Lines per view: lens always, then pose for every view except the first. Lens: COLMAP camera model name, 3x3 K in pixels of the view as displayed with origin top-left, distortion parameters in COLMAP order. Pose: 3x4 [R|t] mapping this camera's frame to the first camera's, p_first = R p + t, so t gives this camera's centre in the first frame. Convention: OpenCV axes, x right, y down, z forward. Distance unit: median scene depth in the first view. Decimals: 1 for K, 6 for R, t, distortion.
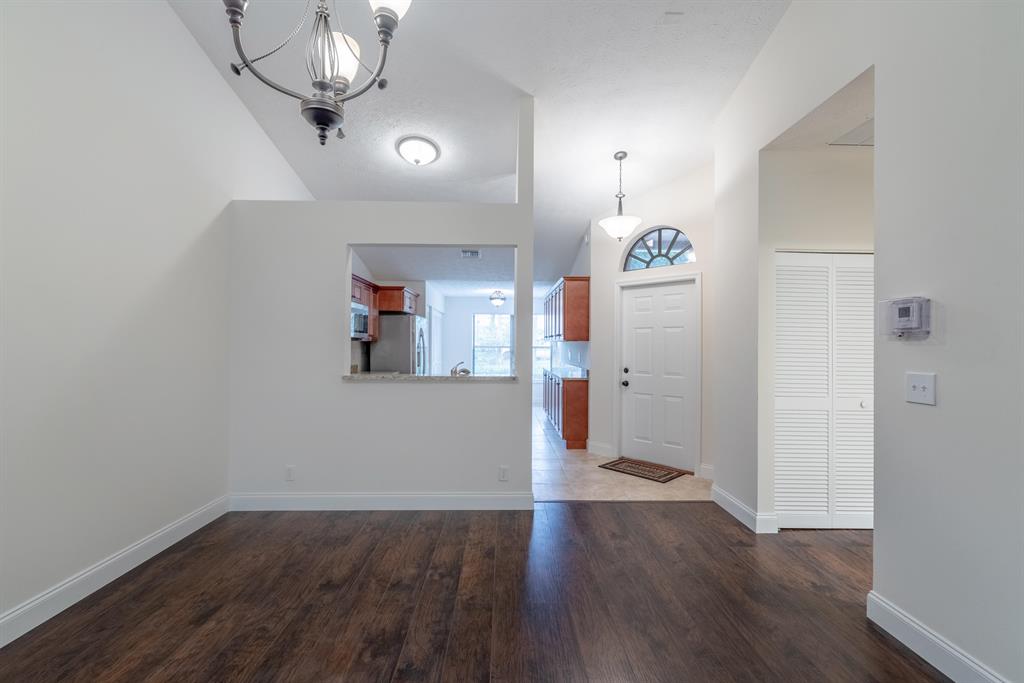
lens RADIAL K [[441.5, 0, 511.4], [0, 441.5, 342.0], [0, 0, 1]] dist [0.001382, -0.000278]
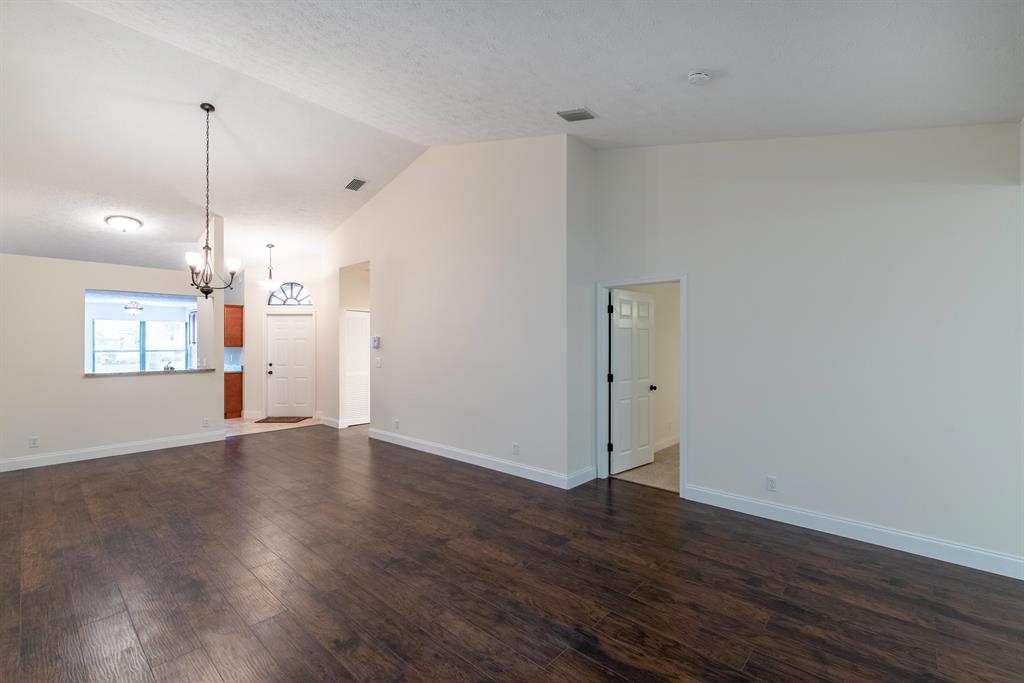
lens RADIAL K [[441.5, 0, 511.4], [0, 441.5, 342.0], [0, 0, 1]] dist [0.001382, -0.000278]
pose [[0.684494, -0.005607, 0.728997, -0.328941], [0.002271, 0.999982, 0.005558, -0.028240], [-0.729015, -0.002149, 0.684495, -0.794111]]
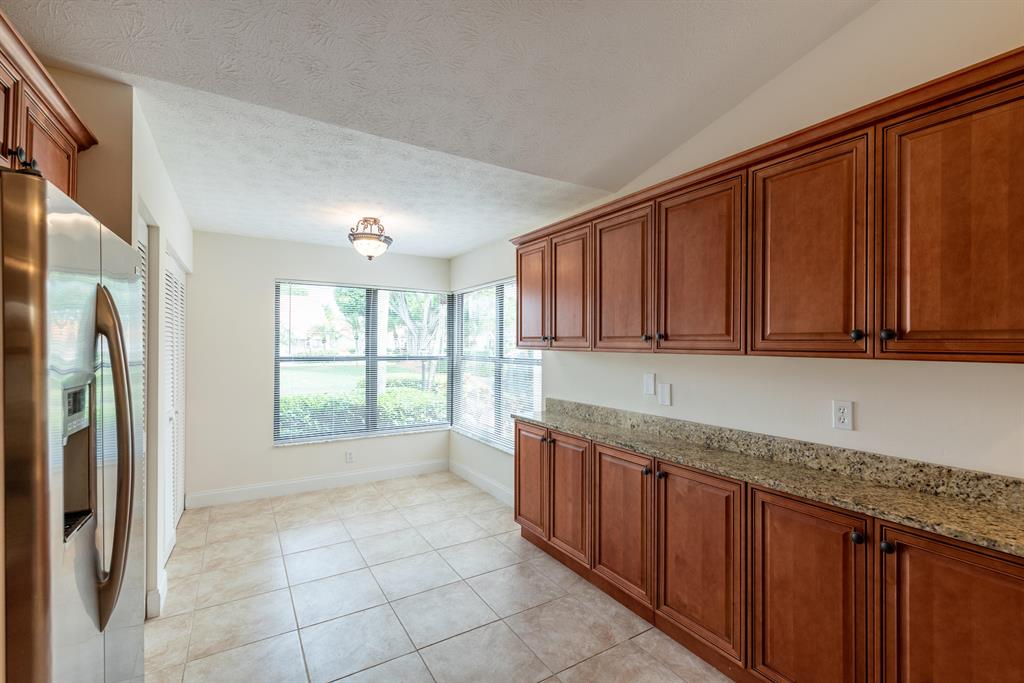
lens RADIAL K [[441.5, 0, 511.4], [0, 441.5, 342.0], [0, 0, 1]] dist [0.001382, -0.000278]
pose [[0.863042, 0.000778, 0.505132, -0.204478], [-0.002123, 0.999996, 0.002087, -0.013878], [-0.505129, -0.002873, 0.863039, 1.023473]]
